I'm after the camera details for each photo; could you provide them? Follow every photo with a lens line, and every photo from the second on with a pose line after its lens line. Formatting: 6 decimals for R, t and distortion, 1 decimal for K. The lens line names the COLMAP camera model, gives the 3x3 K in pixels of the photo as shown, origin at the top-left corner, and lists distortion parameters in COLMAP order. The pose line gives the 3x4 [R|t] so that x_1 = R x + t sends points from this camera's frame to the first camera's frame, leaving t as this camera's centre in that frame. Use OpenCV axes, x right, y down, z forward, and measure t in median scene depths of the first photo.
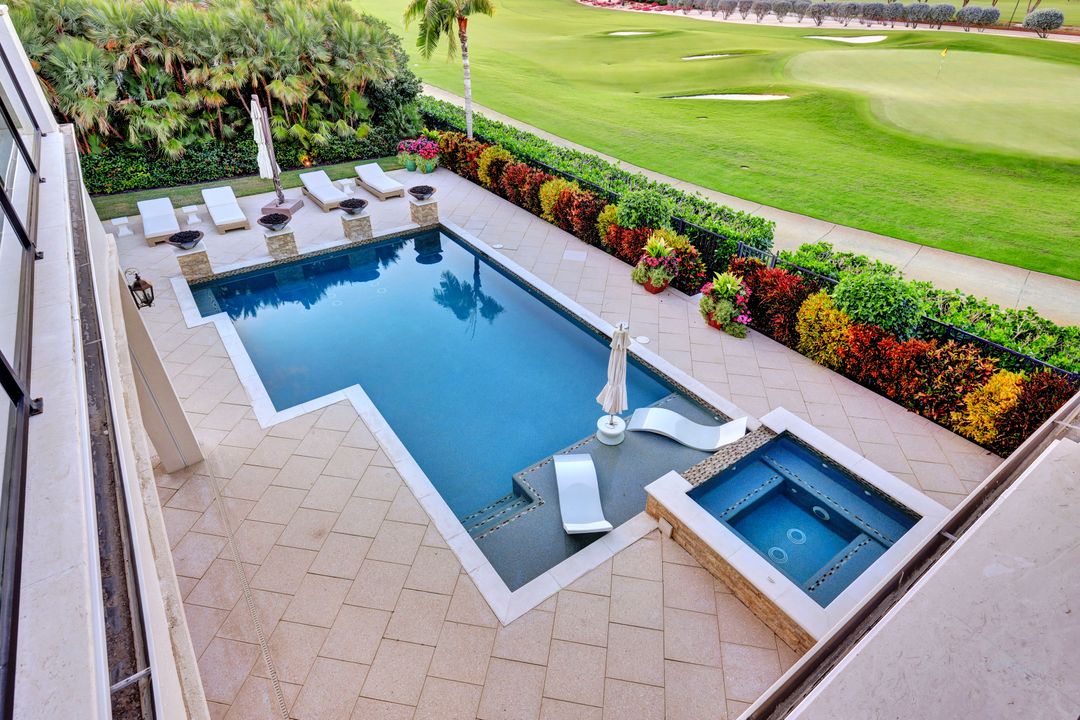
lens RADIAL K [[578.6, 0, 540.0], [0, 578.6, 360.0], [0, 0, 1]] dist [-0.003131, 0.000558]
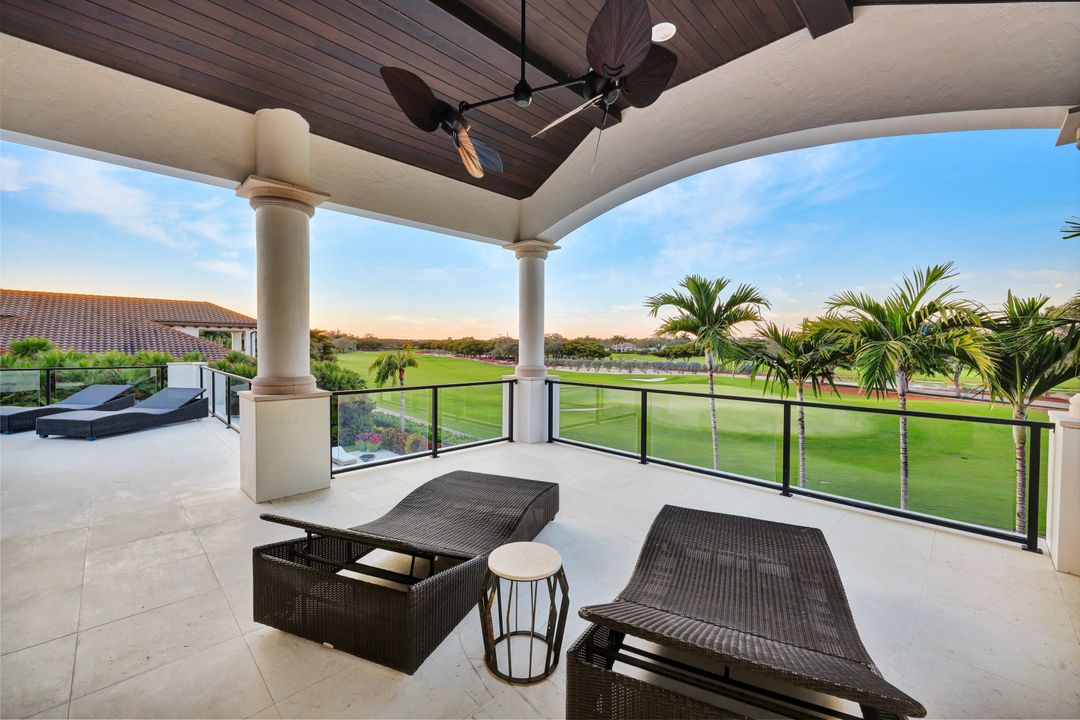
lens RADIAL K [[443.6, 0, 539.3], [0, 443.6, 353.4], [0, 0, 1]] dist [-0.002094, -0.000187]
pose [[0.986560, -0.004566, 0.163338, 0.073106], [0.092765, 0.838561, -0.536852, 0.182069], [-0.134518, 0.544789, 0.827714, -0.283237]]
